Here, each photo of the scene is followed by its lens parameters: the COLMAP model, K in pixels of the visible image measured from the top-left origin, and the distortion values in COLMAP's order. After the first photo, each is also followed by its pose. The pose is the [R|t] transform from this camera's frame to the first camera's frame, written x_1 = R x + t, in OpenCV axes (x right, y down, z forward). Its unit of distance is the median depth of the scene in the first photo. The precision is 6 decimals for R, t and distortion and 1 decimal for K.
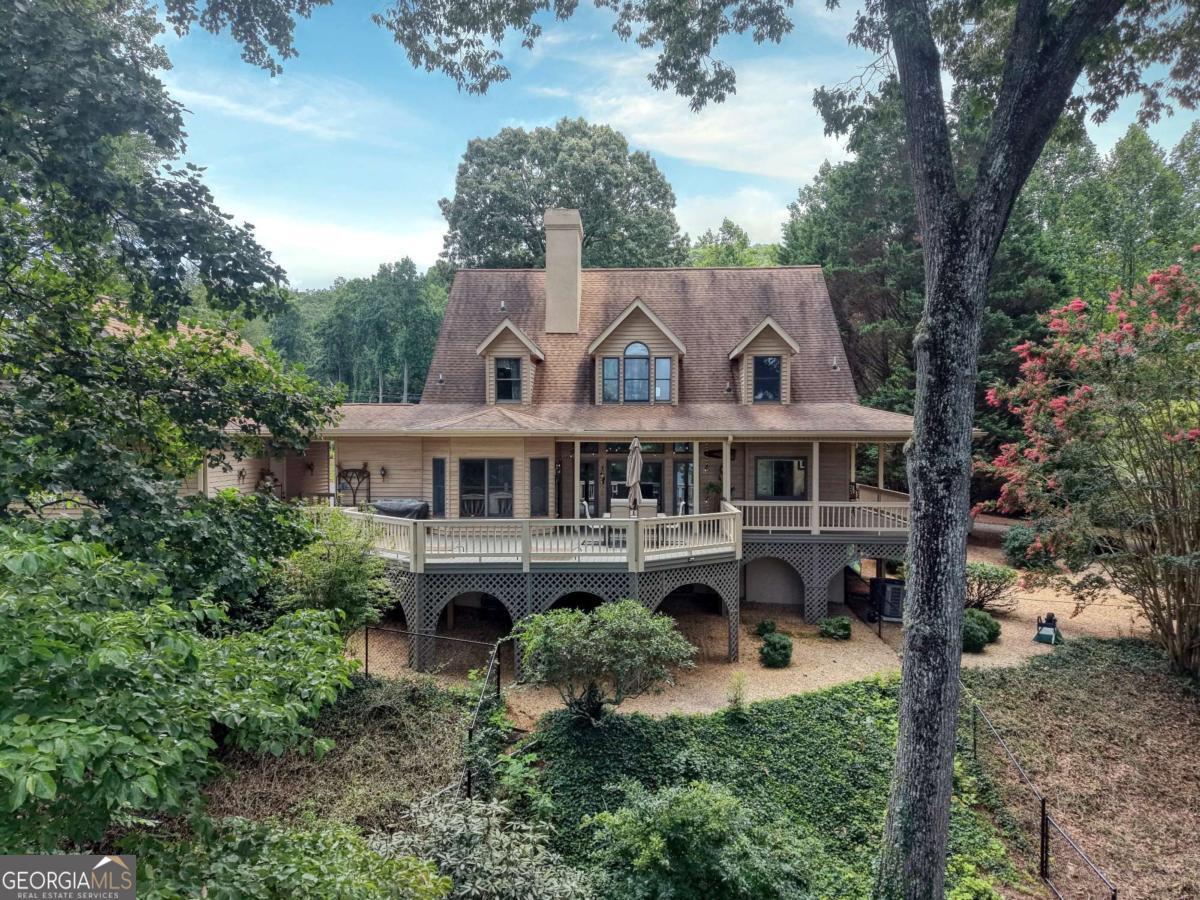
lens RADIAL K [[802.5, 0, 607.0], [0, 802.5, 446.4], [0, 0, 1]] dist [0.010355, -0.010814]
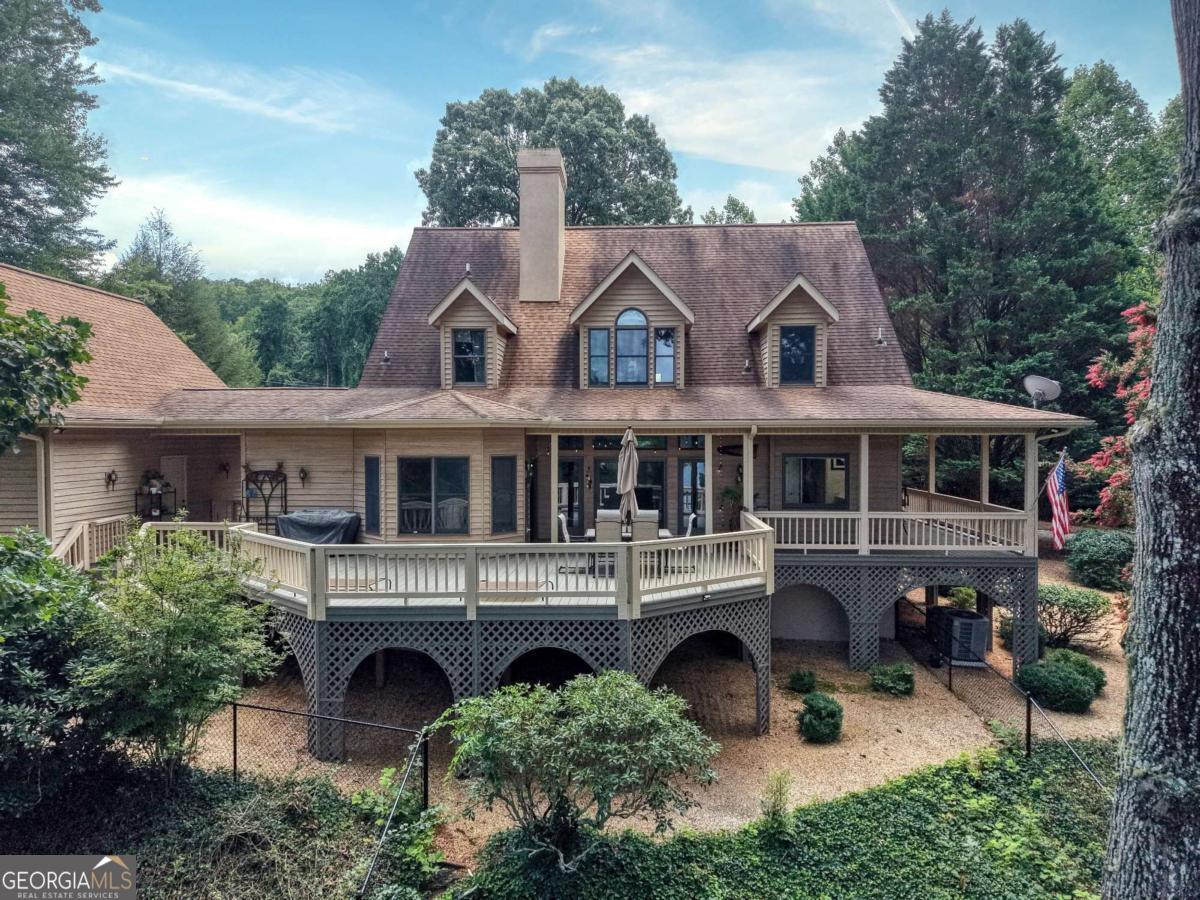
lens RADIAL K [[802.5, 0, 606.8], [0, 802.5, 450.9], [0, 0, 1]] dist [0.010355, -0.010814]
pose [[0.999998, -0.002060, 0.000547, 0.013010], [0.002055, 0.999959, 0.008859, 0.002938], [-0.000566, -0.008858, 0.999961, 0.229314]]
